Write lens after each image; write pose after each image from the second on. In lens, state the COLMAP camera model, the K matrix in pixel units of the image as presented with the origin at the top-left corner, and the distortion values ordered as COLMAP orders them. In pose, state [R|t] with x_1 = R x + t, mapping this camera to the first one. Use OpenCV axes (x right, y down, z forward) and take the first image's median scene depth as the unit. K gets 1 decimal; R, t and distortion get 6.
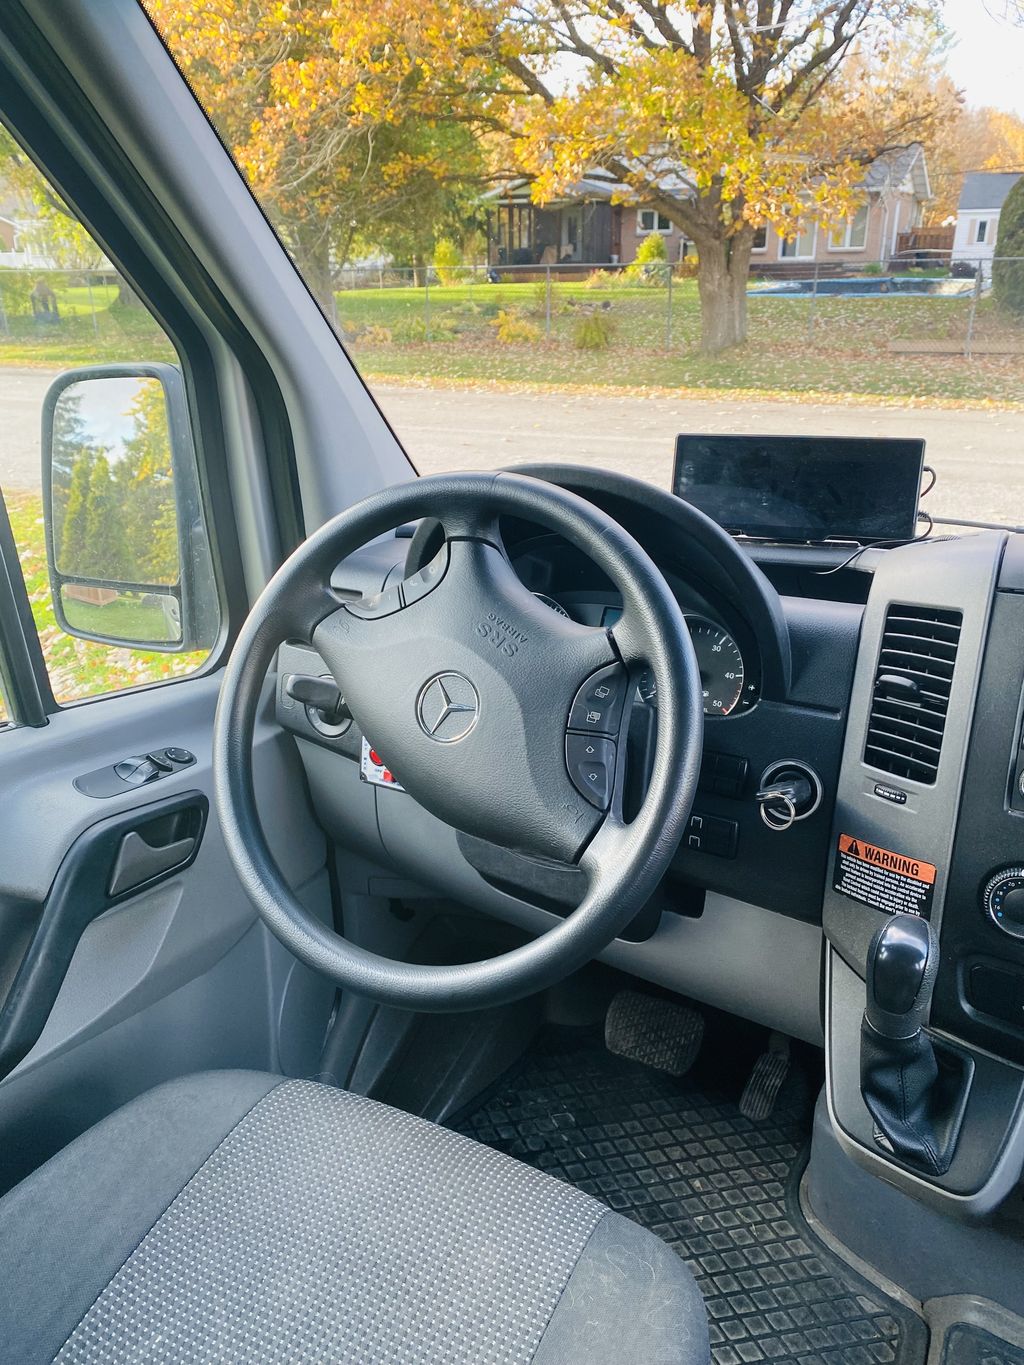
lens RADIAL K [[965.2, 0, 512.0], [0, 965.2, 682.5], [0, 0, 1]] dist [-0.002316, -0.004619]
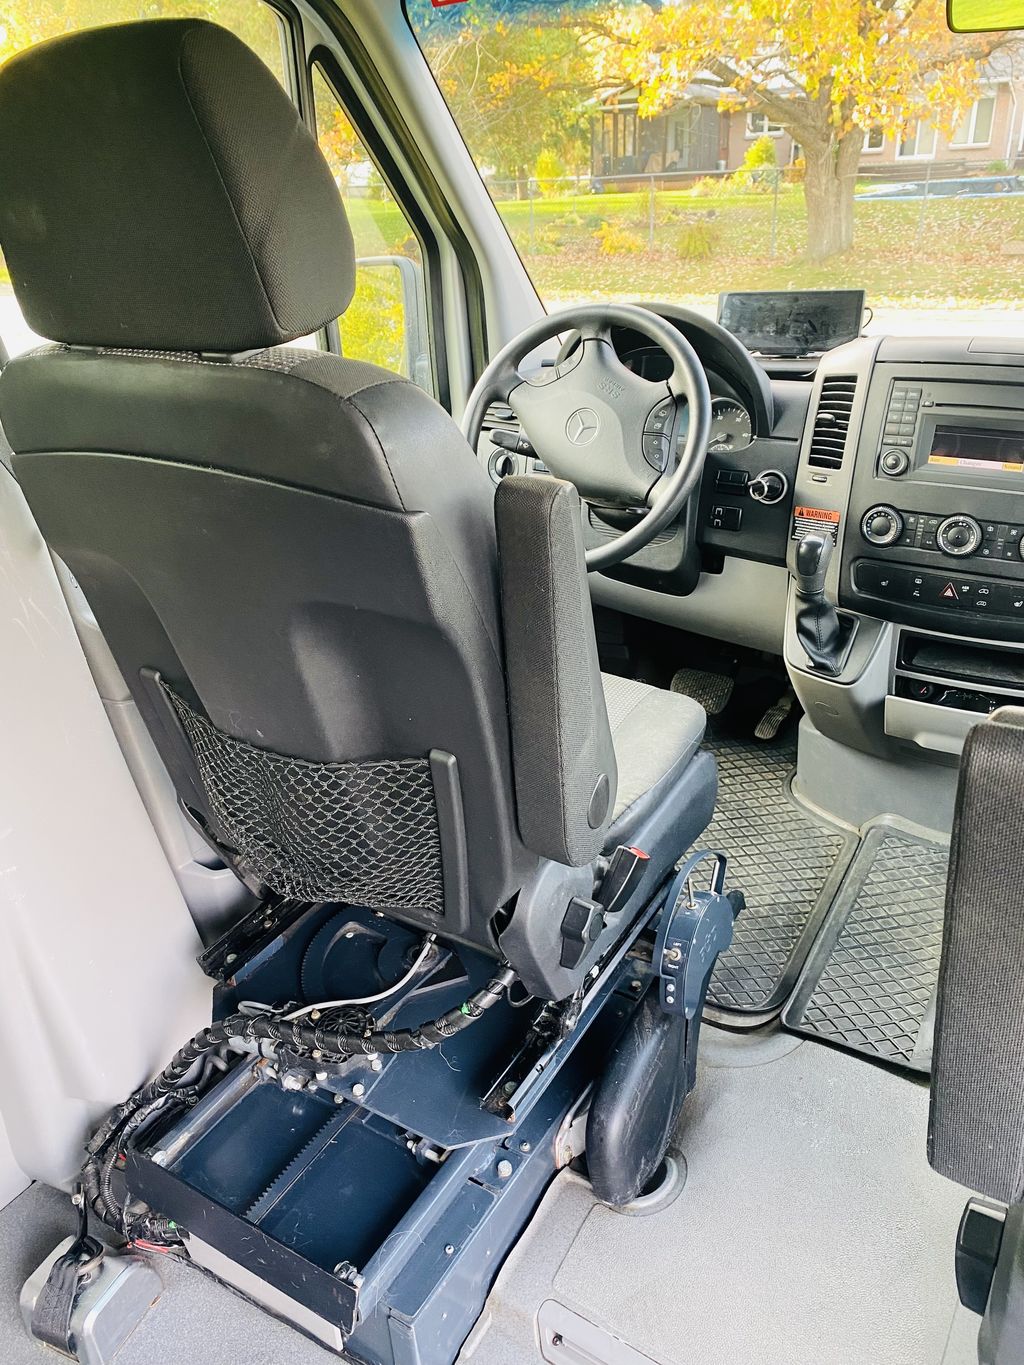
lens RADIAL K [[1040.0, 0, 516.0], [0, 1040.0, 689.5], [0, 0, 1]] dist [0.004919, 0.007472]
pose [[0.996091, 0.015902, -0.086889, -0.001090], [-0.011328, 0.998537, 0.052876, 0.045897], [0.087603, -0.051685, 0.994814, -0.116127]]
